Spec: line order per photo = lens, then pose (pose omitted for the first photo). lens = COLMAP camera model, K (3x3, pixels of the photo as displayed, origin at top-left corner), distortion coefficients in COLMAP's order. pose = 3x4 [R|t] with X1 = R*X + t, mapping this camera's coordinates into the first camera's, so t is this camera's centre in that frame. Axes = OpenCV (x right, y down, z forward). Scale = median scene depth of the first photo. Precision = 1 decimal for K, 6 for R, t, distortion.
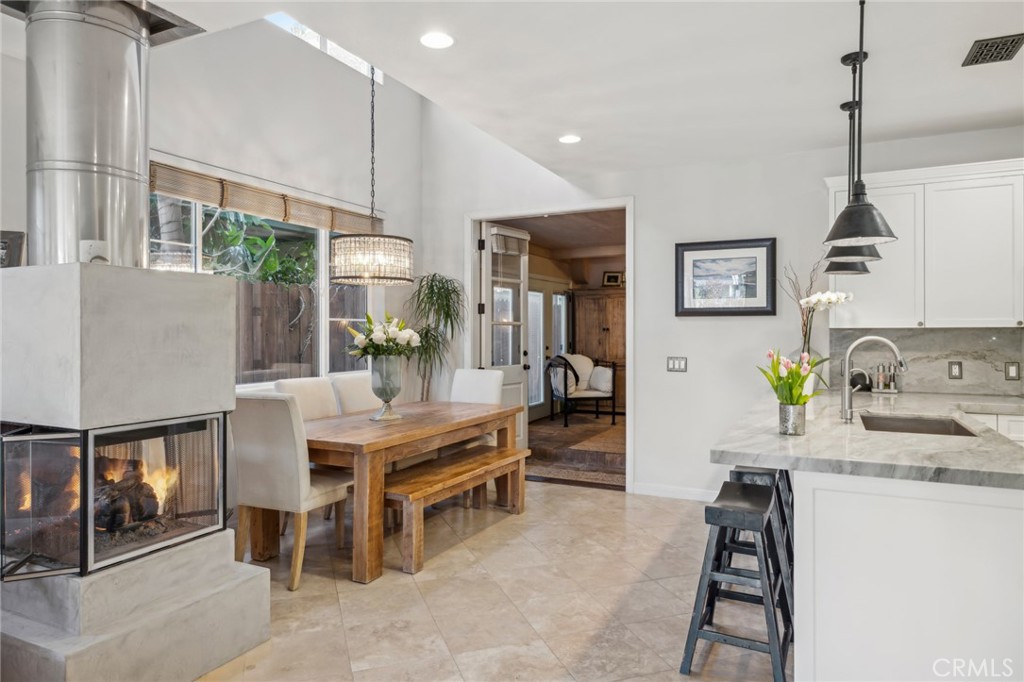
lens RADIAL K [[629.5, 0, 512.0], [0, 629.5, 335.3], [0, 0, 1]] dist [-0.001815, 0.002408]
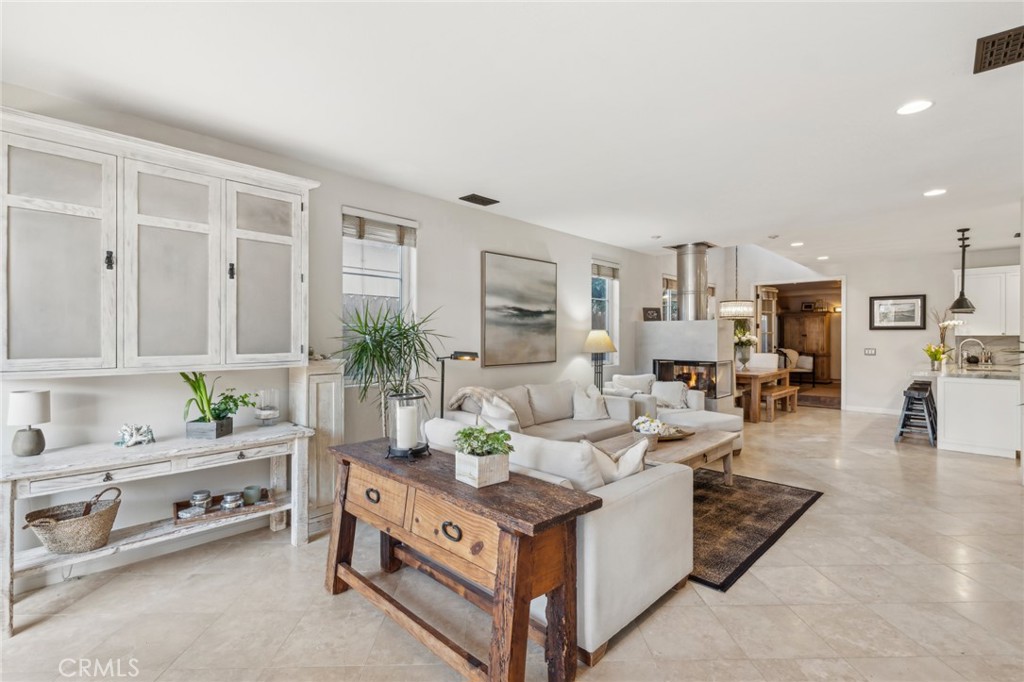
lens RADIAL K [[470.5, 0, 513.1], [0, 470.5, 336.3], [0, 0, 1]] dist [0.000588, -0.000128]
pose [[0.953947, 0.001480, -0.299970, -0.532451], [-0.002894, 0.999987, -0.004270, 0.003196], [0.299960, 0.004941, 0.953939, -1.152685]]
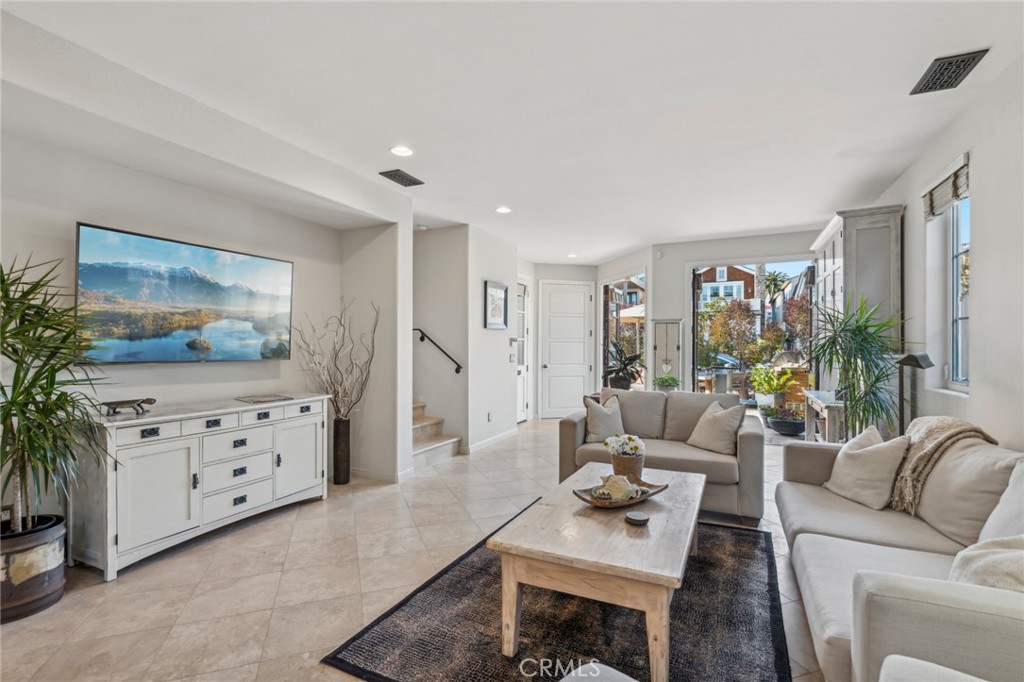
lens RADIAL K [[470.5, 0, 516.8], [0, 470.5, 348.6], [0, 0, 1]] dist [0.000588, -0.000128]
pose [[-0.999504, -0.001997, -0.031415, -0.378574], [-0.002281, 0.999957, 0.009025, 0.020791], [0.031396, 0.009092, -0.999466, 0.446909]]
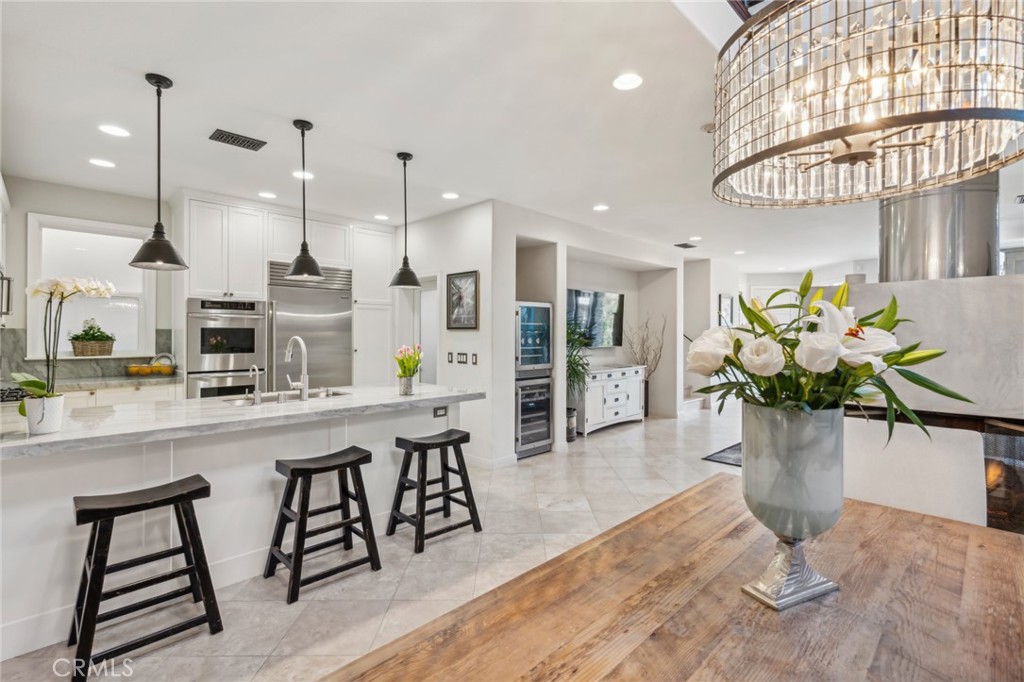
lens RADIAL K [[470.5, 0, 517.0], [0, 470.5, 333.2], [0, 0, 1]] dist [0.000588, -0.000128]
pose [[-0.948860, -0.001922, 0.315693, -0.136981], [-0.000154, 0.999984, 0.005624, -0.007662], [-0.315699, 0.005288, -0.948845, 1.297566]]
